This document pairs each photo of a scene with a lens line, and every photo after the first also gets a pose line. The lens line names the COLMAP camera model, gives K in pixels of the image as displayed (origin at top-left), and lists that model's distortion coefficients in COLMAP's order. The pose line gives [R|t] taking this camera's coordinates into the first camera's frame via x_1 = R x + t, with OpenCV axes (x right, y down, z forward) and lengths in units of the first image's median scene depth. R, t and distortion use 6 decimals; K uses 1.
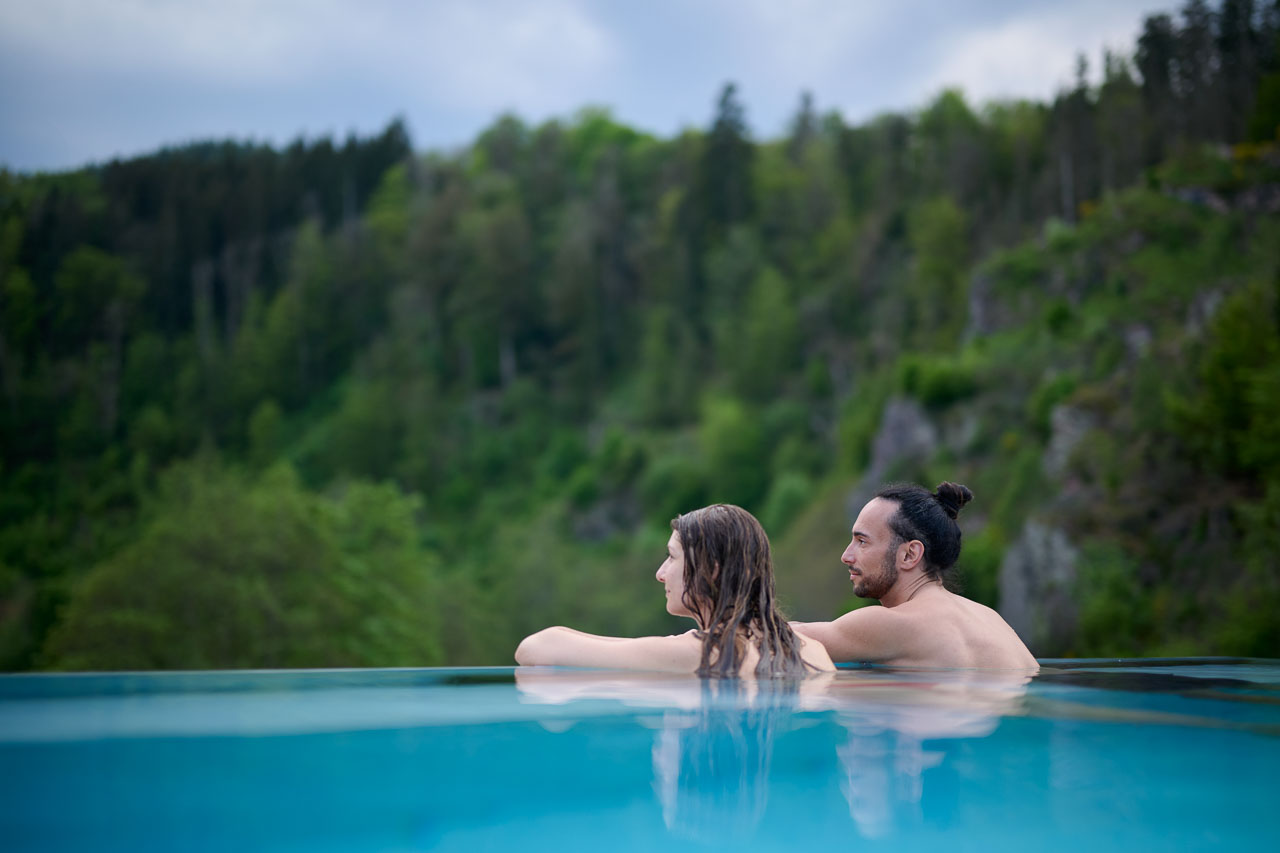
lens RADIAL K [[2222.8, 0, 640.0], [0, 2222.8, 426.5], [0, 0, 1]] dist [0.020328, 0.095450]
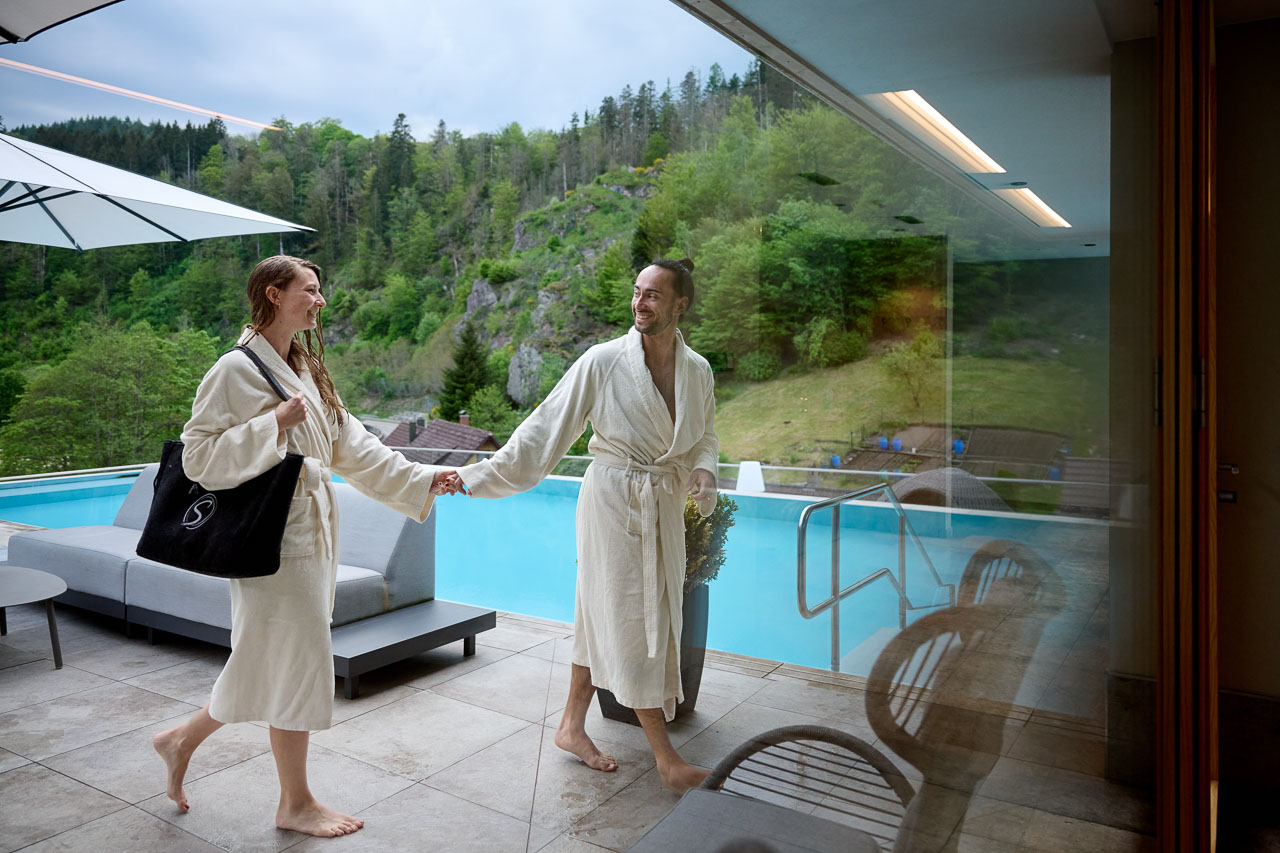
lens RADIAL K [[917.1, 0, 638.6], [0, 917.1, 371.6], [0, 0, 1]] dist [0.034783, -0.000100]
pose [[0.944805, -0.006360, 0.327571, -0.029765], [-0.013771, 0.998157, 0.059101, 0.023579], [-0.327343, -0.060350, 0.942976, 0.133595]]
